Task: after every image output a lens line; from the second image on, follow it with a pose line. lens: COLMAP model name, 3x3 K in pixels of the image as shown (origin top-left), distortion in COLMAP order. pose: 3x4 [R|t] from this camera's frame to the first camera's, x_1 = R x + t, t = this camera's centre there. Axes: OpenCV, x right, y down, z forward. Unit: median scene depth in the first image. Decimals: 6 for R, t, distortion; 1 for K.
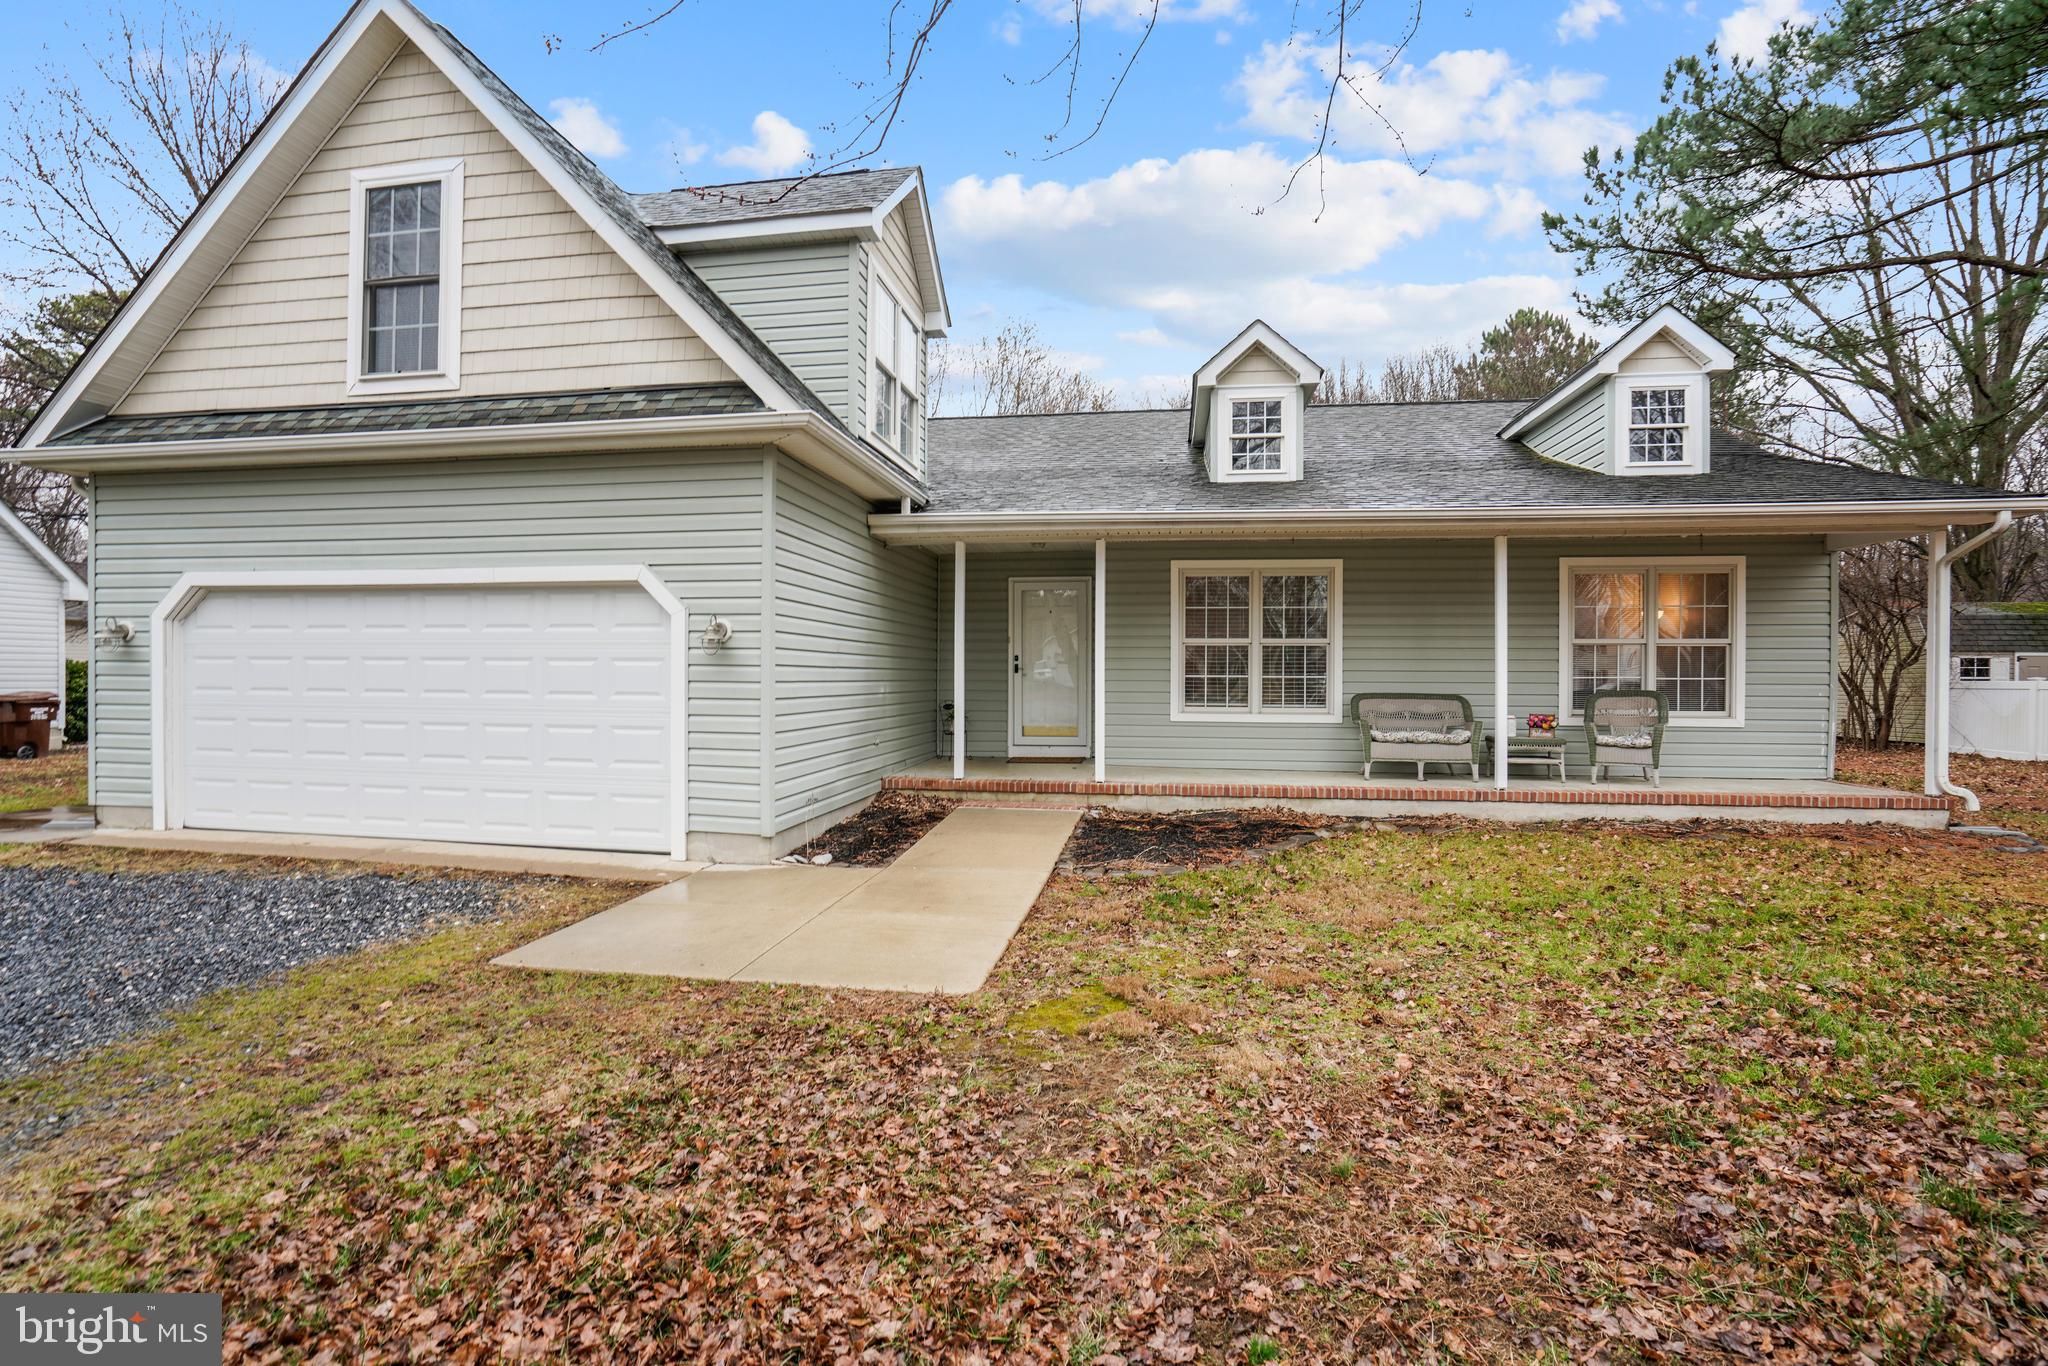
lens RADIAL K [[919.8, 0, 1019.2], [0, 919.8, 693.8], [0, 0, 1]] dist [-0.002719, 0.000560]
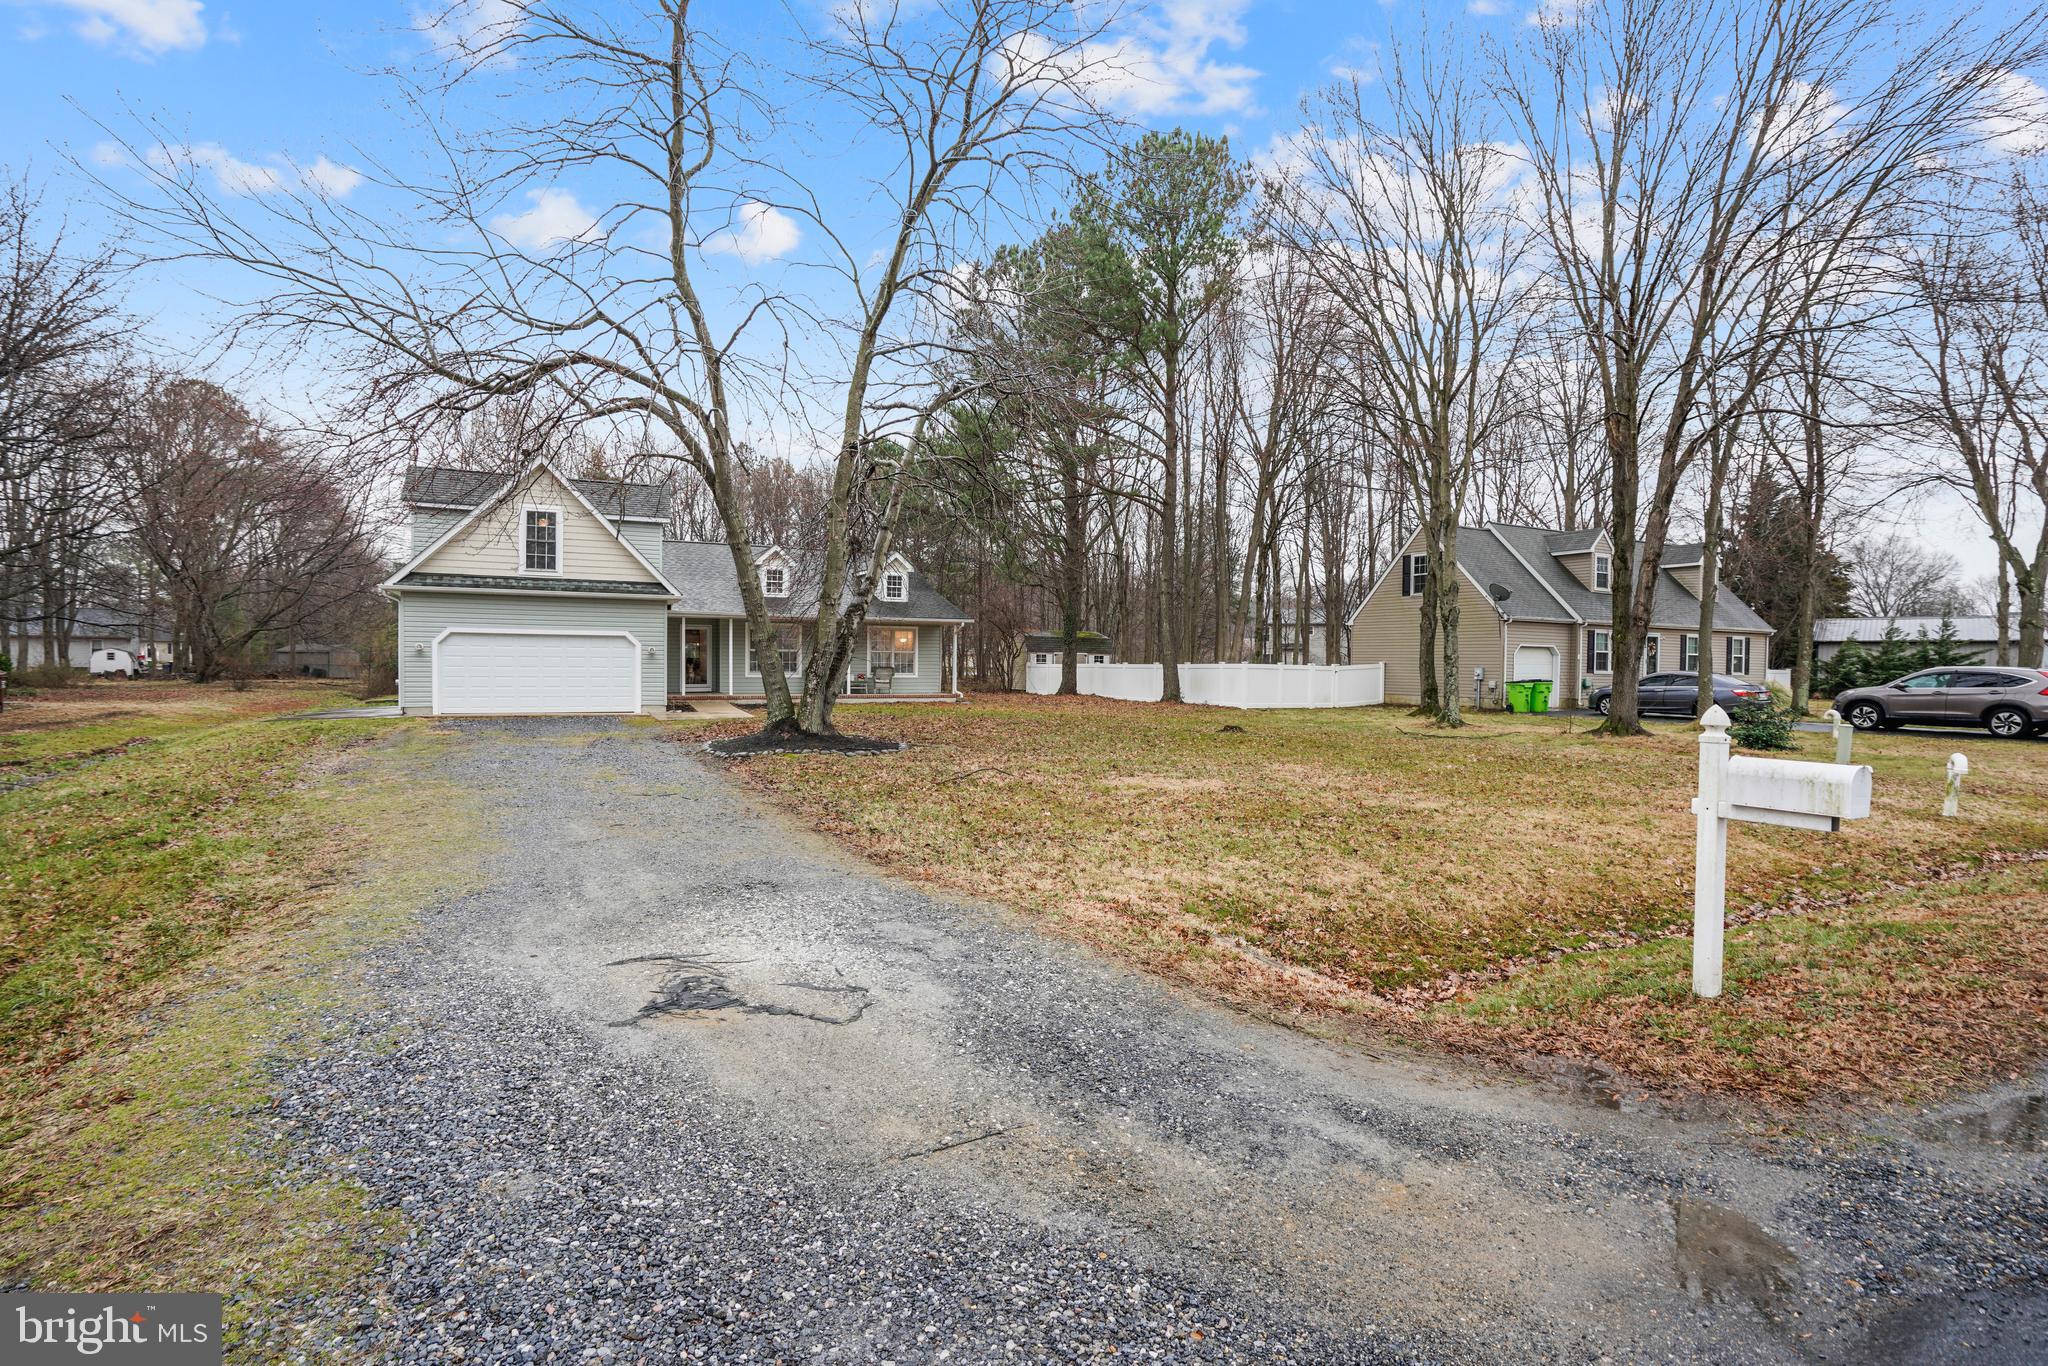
lens RADIAL K [[919.8, 0, 1023.1], [0, 919.8, 679.8], [0, 0, 1]] dist [-0.002719, 0.000560]
pose [[0.800792, -0.005757, 0.598914, -1.237815], [-0.000409, 0.999948, 0.010158, 0.009898], [-0.598942, -0.008380, 0.800749, -2.611306]]
